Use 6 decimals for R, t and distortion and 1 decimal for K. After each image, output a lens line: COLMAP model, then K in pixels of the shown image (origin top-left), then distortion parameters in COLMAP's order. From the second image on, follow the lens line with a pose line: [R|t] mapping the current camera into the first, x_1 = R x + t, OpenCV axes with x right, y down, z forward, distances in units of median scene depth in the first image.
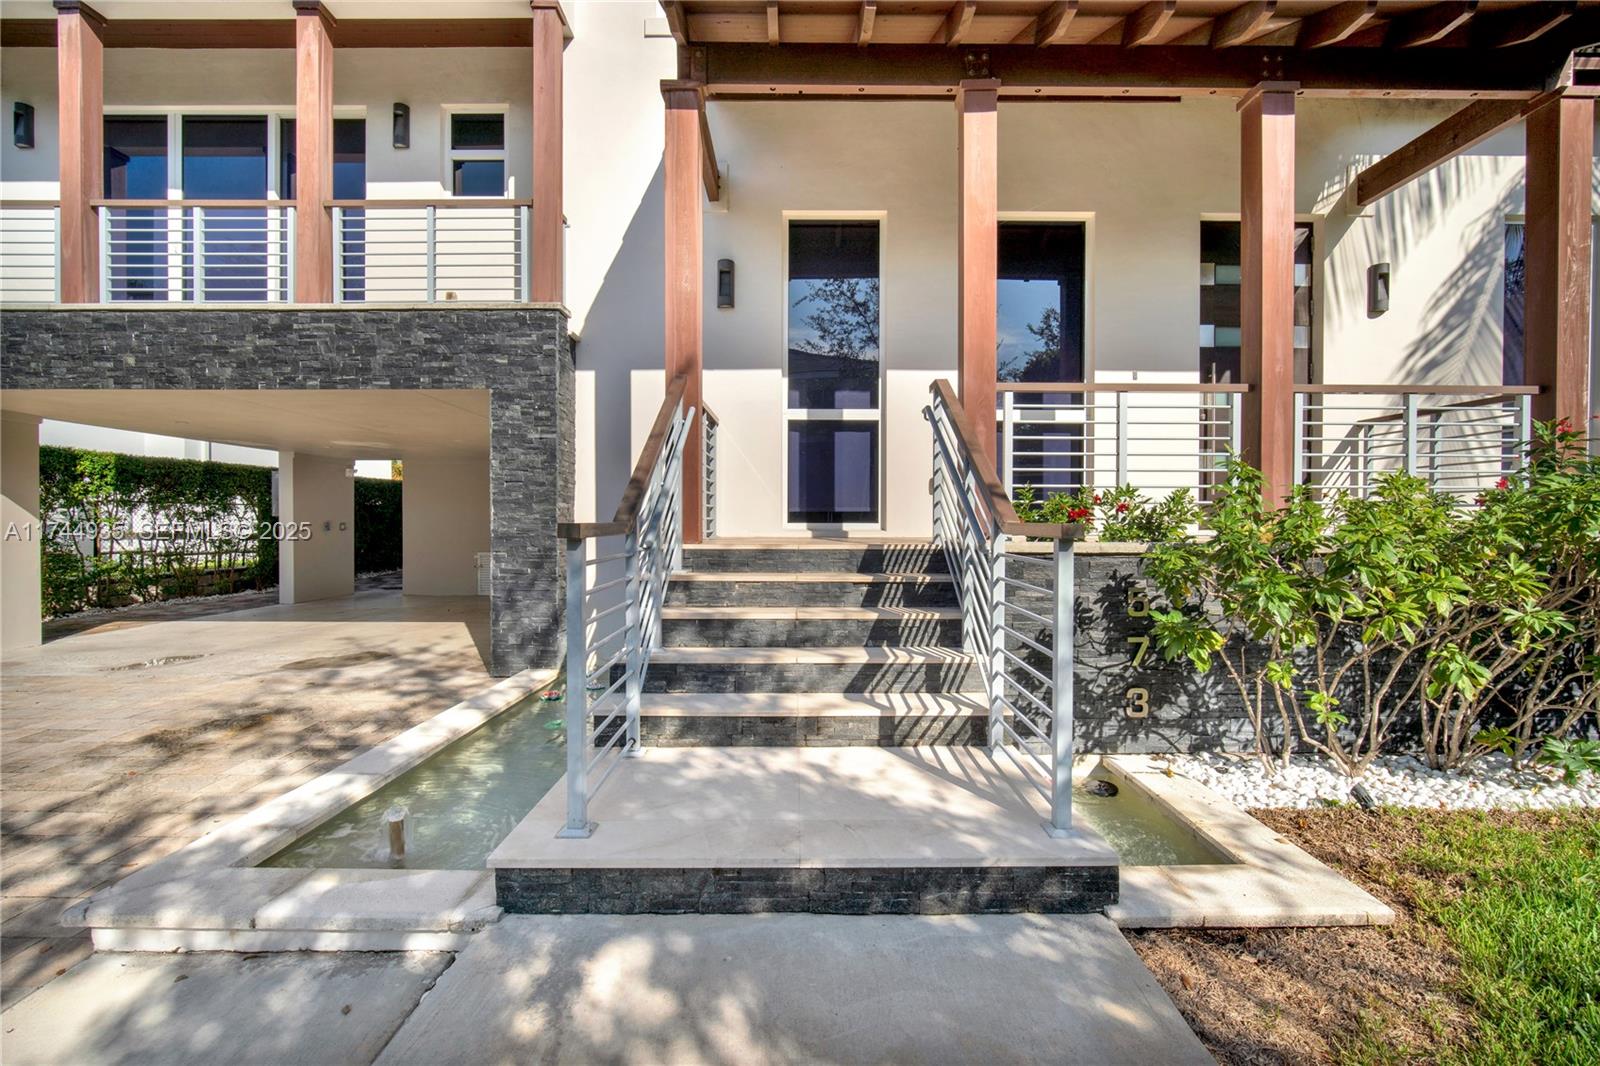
lens RADIAL K [[937.7, 0, 822.3], [0, 937.7, 536.7], [0, 0, 1]] dist [-0.000434, -0.000112]
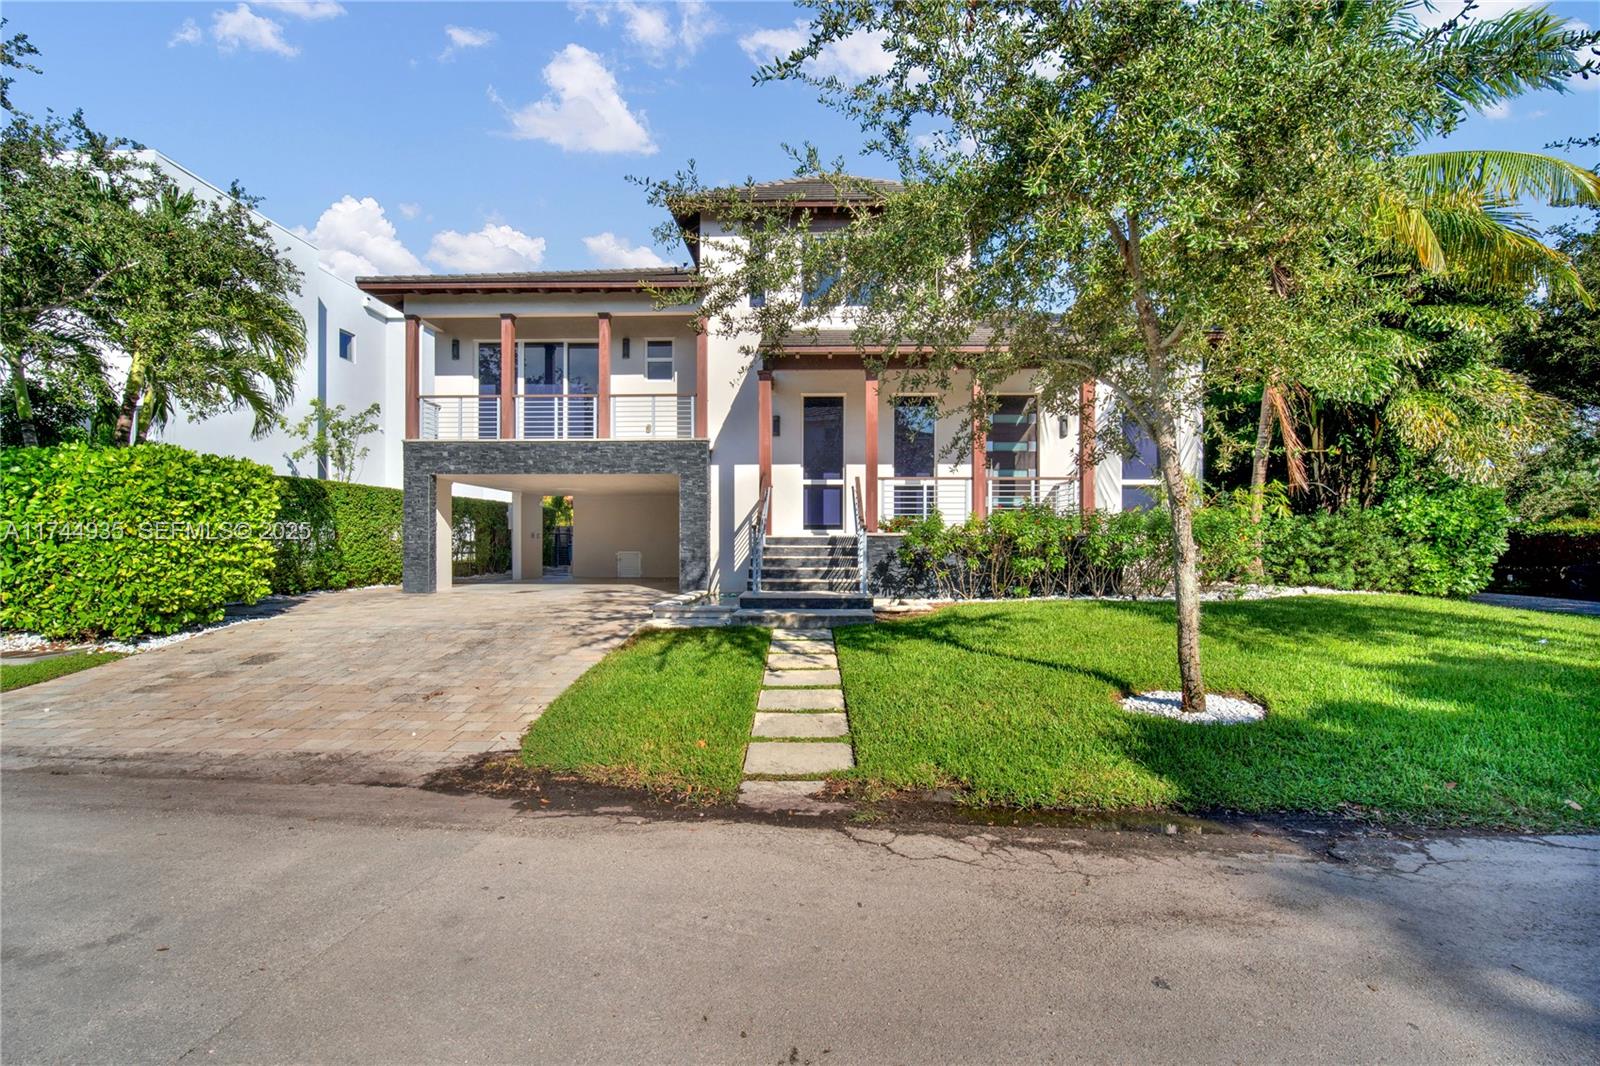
lens RADIAL K [[639.5, 0, 800.0], [0, 639.5, 533.0], [0, 0, 1]] dist [-0.000548, -0.000022]
pose [[0.999192, 0.000119, -0.040184, 0.020271], [-0.000722, 0.999887, -0.015003, 0.018232], [0.040178, 0.015020, 0.999080, -0.599410]]
